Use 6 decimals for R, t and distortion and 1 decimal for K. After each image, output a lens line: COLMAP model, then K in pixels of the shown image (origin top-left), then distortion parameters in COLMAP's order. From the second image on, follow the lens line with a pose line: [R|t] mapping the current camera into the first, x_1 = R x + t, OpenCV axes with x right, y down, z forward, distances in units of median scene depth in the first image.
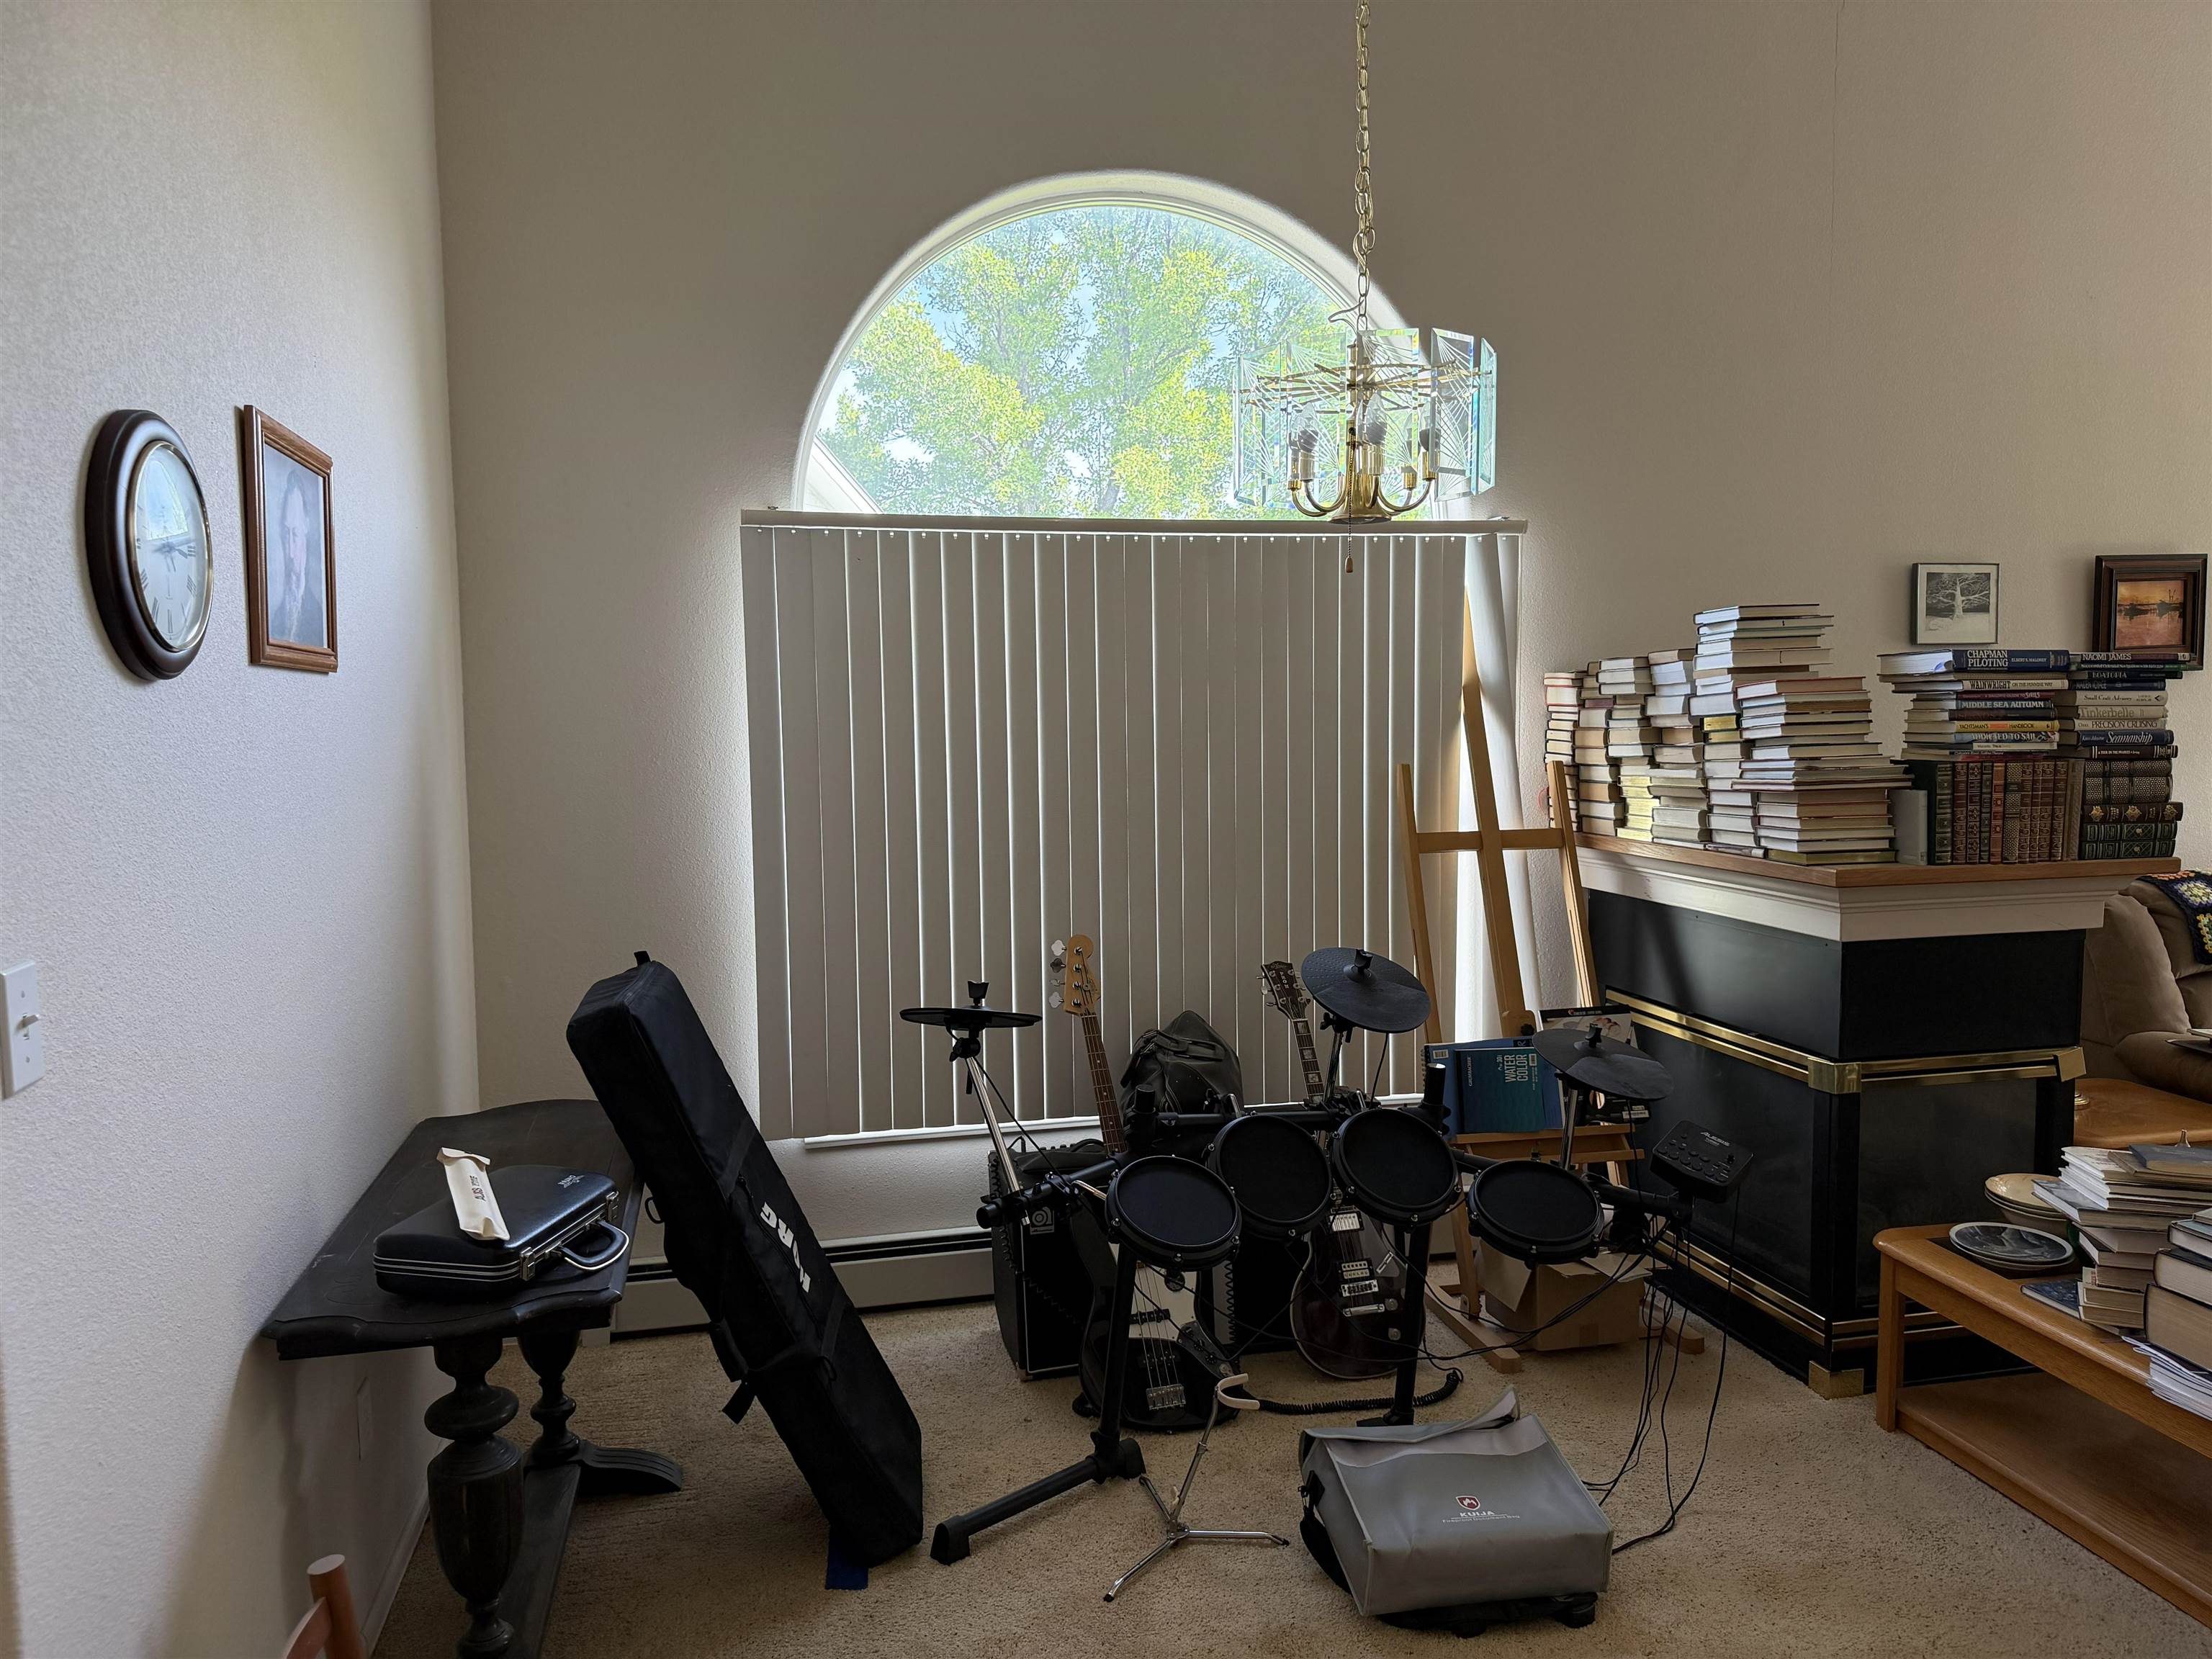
lens RADIAL K [[1536.0, 0, 1096.0], [0, 1536.0, 833.8], [0, 0, 1]] dist [0.008036, -0.007440]
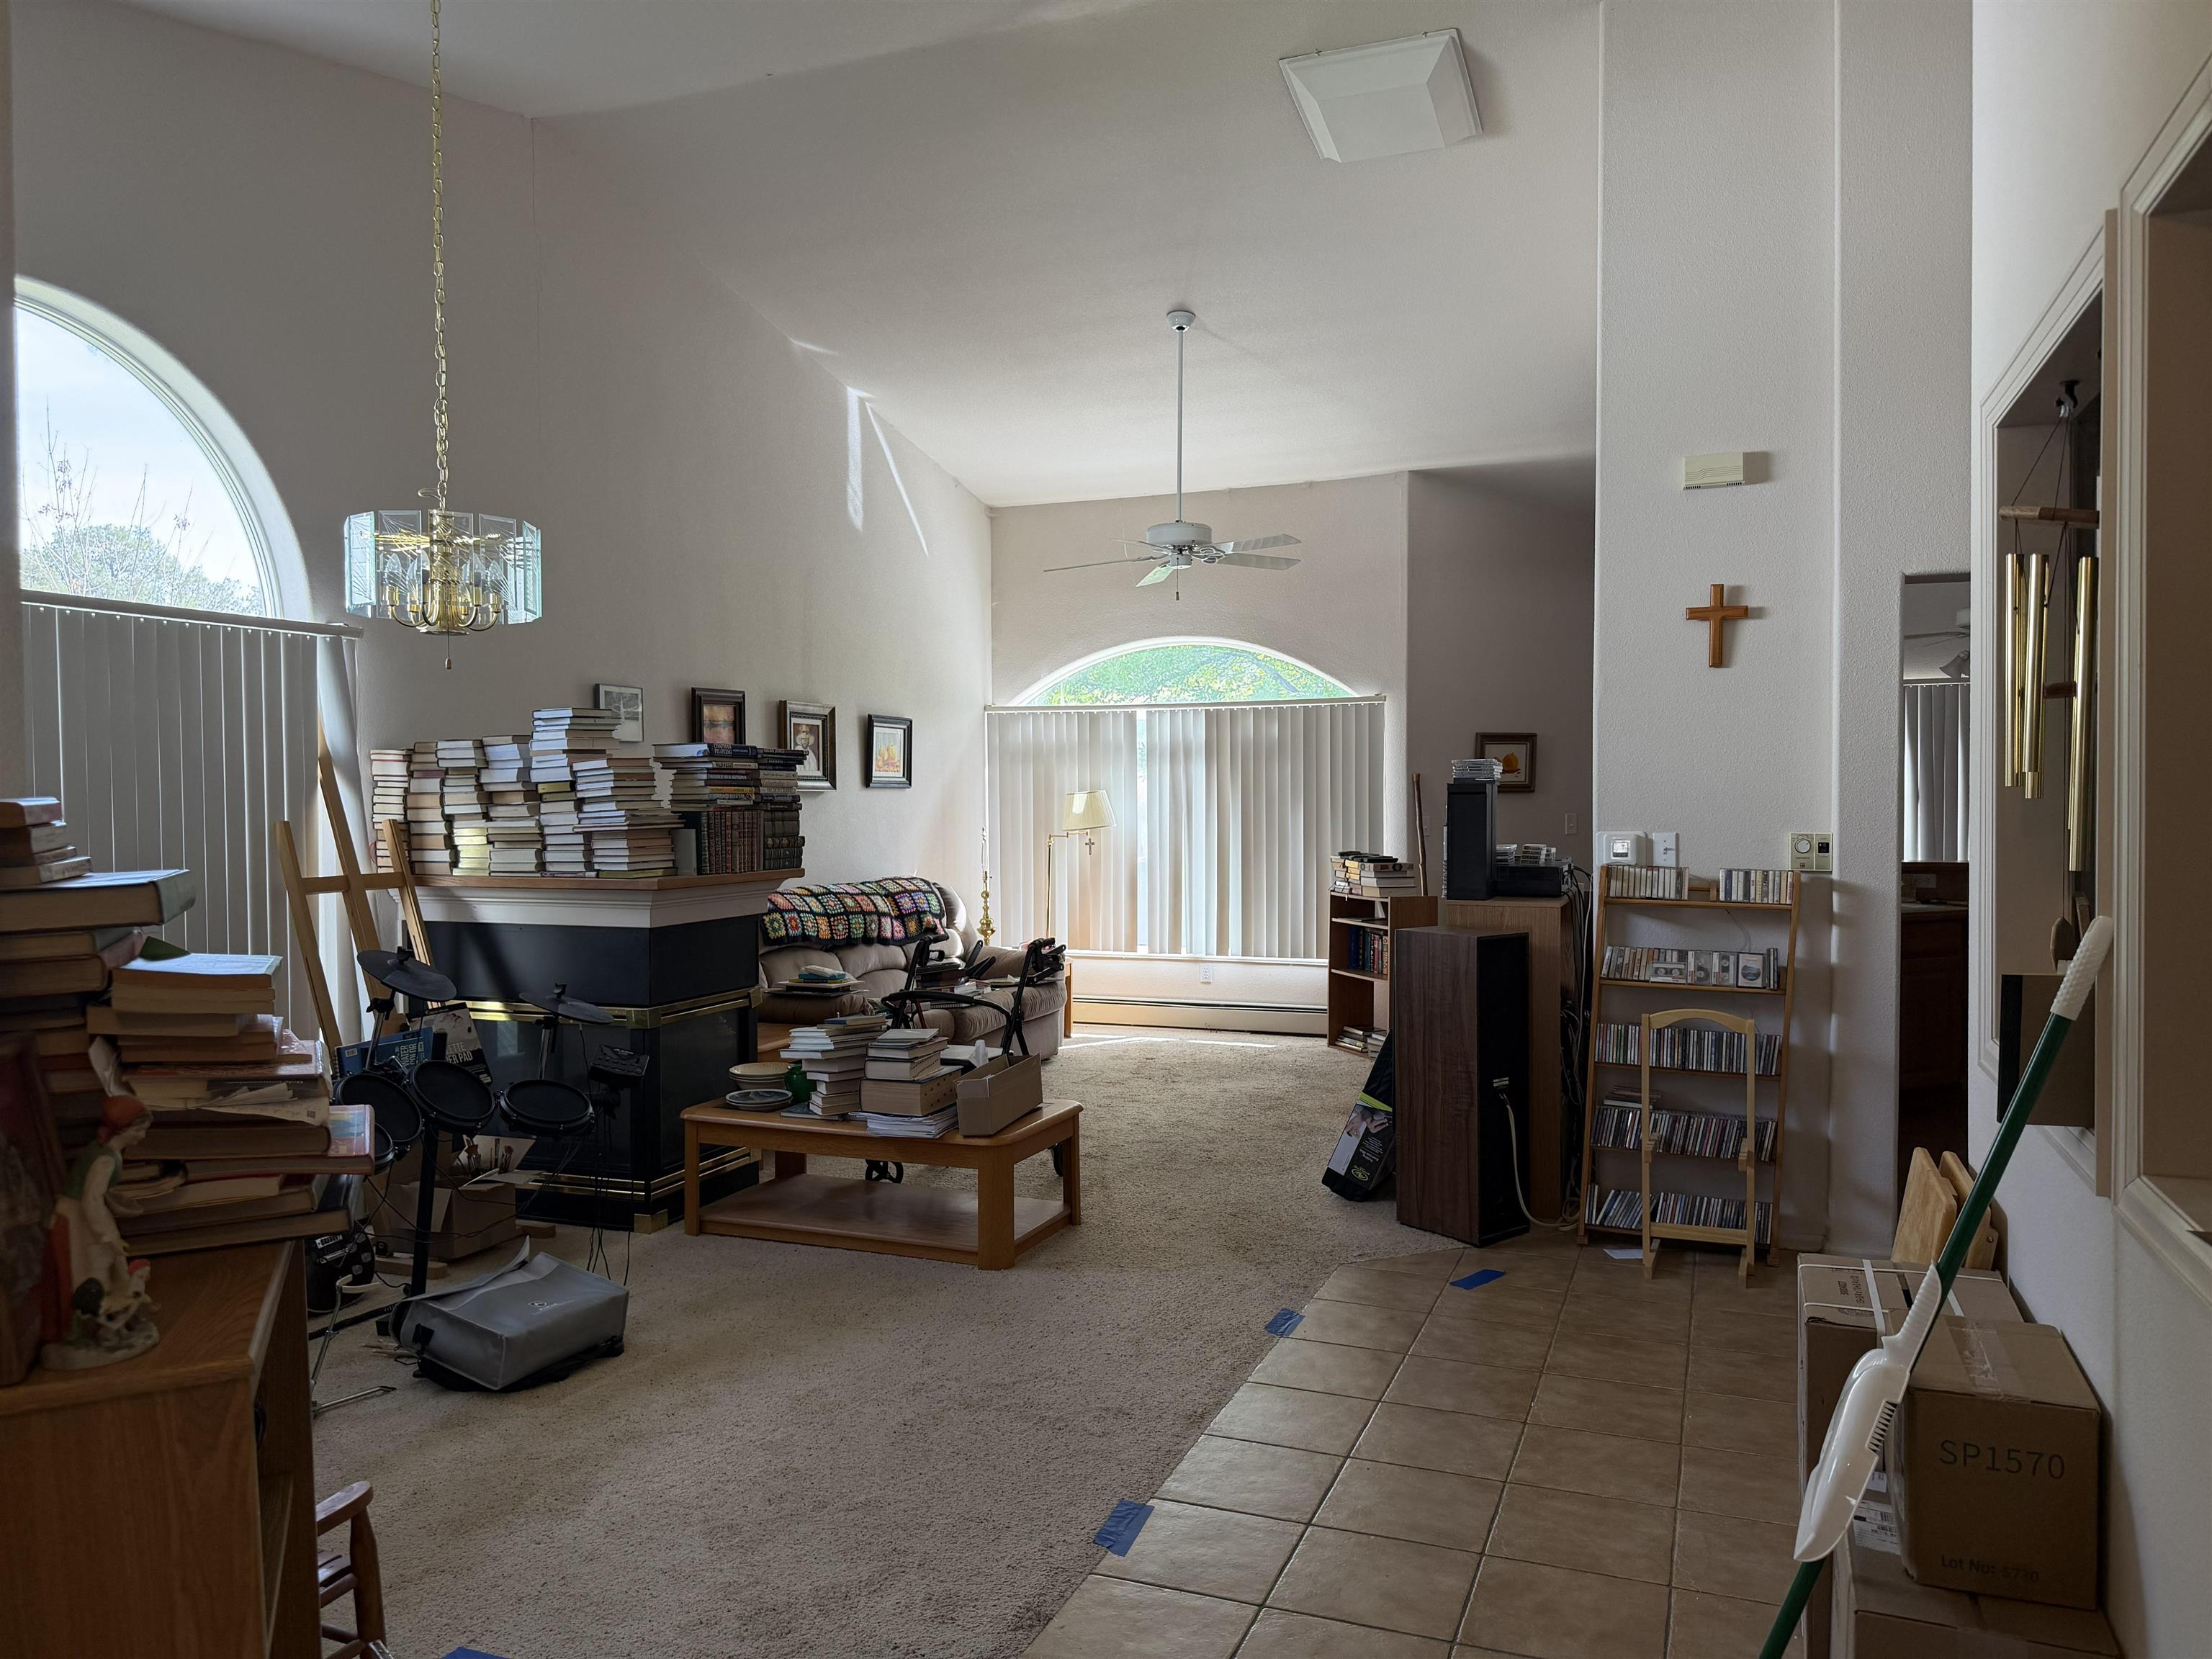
lens RADIAL K [[1536.0, 0, 1107.4], [0, 1536.0, 833.1], [0, 0, 1]] dist [0.008036, -0.007440]
pose [[0.554066, -0.008637, 0.832428, -0.494817], [0.063076, 0.997507, -0.031634, 0.047871], [-0.830079, 0.070034, 0.553230, -0.219456]]
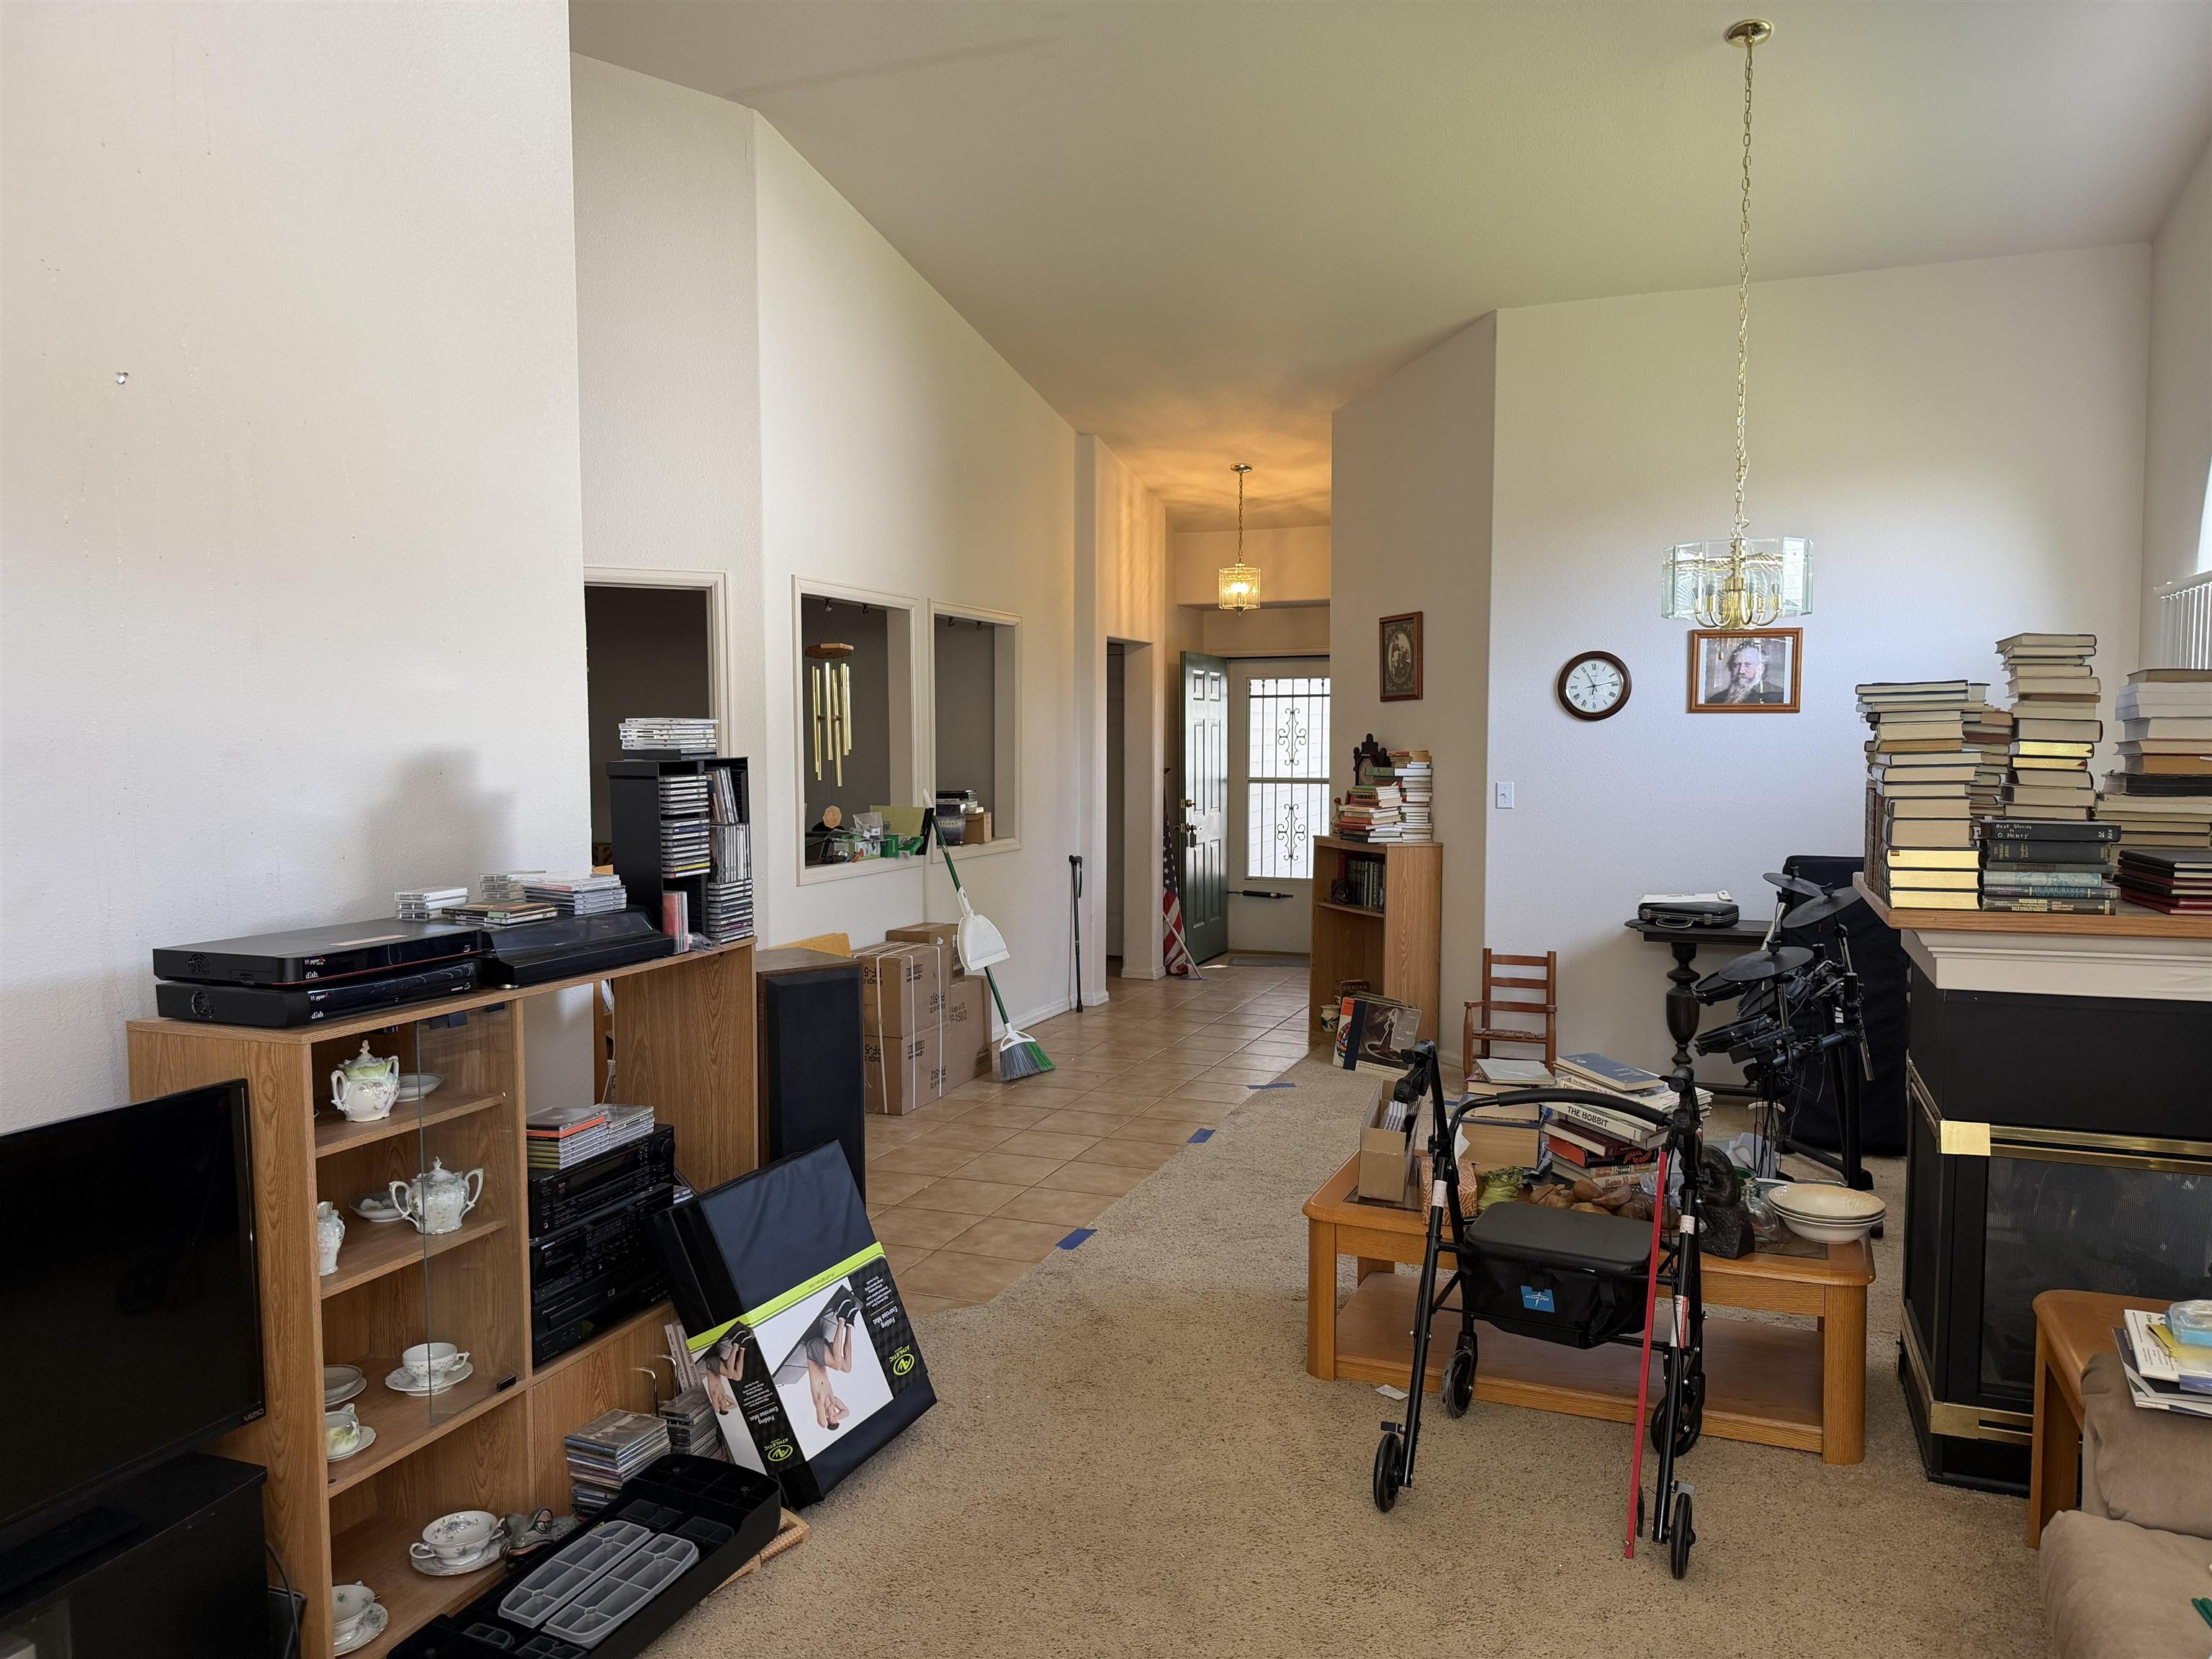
lens RADIAL K [[1536.0, 0, 1105.8], [0, 1536.0, 832.0], [0, 0, 1]] dist [0.008036, -0.007440]
pose [[-0.559713, 0.074302, -0.825349, 1.382494], [-0.051782, 0.990890, 0.124321, -0.098878], [0.827067, 0.112322, -0.550766, 0.918978]]
